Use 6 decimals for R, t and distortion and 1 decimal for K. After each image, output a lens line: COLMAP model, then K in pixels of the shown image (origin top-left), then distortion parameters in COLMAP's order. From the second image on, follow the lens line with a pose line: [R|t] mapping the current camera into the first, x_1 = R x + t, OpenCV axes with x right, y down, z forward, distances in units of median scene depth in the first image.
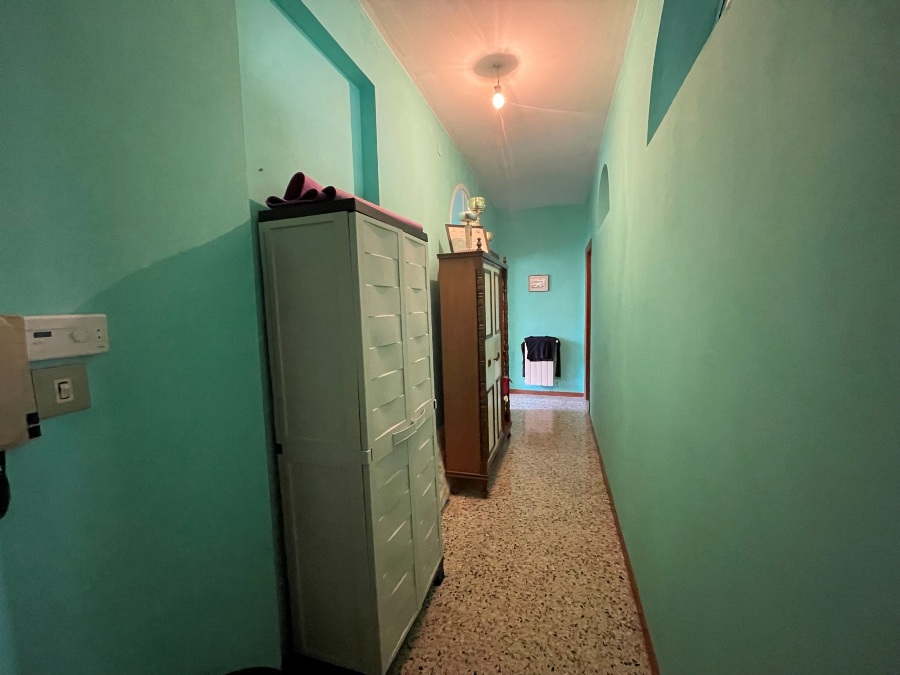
lens RADIAL K [[363.3, 0, 448.1], [0, 363.3, 335.5], [0, 0, 1]] dist [-0.001328, -0.000413]
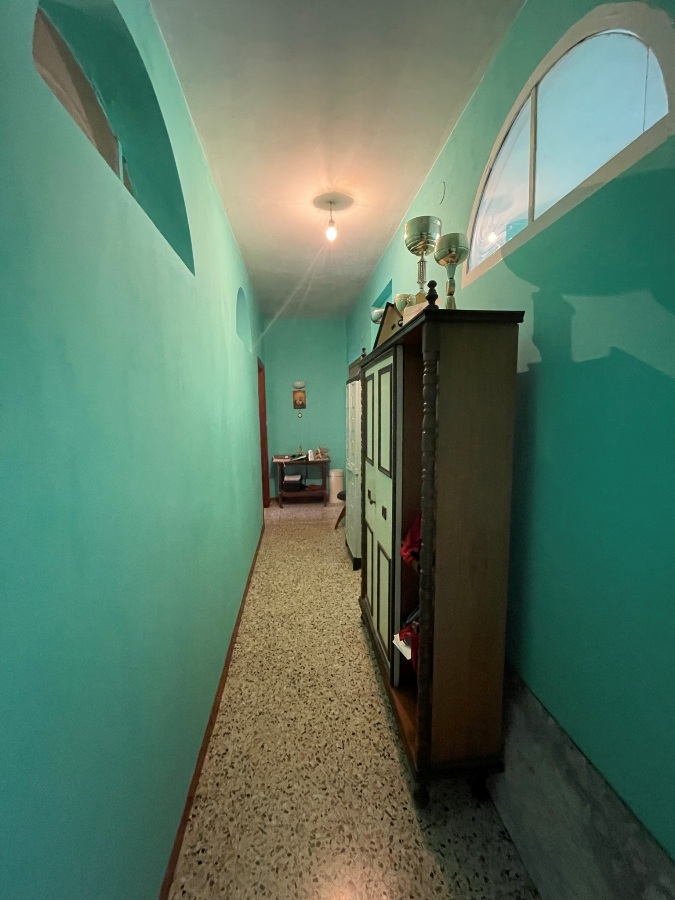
lens RADIAL K [[363.3, 0, 336.1], [0, 363.3, 447.7], [0, 0, 1]] dist [-0.001328, -0.000413]
pose [[-0.917522, 0.079218, -0.389714, 0.511154], [0.000285, 0.980090, 0.198555, -0.190707], [0.397684, 0.182068, -0.899277, 1.769500]]
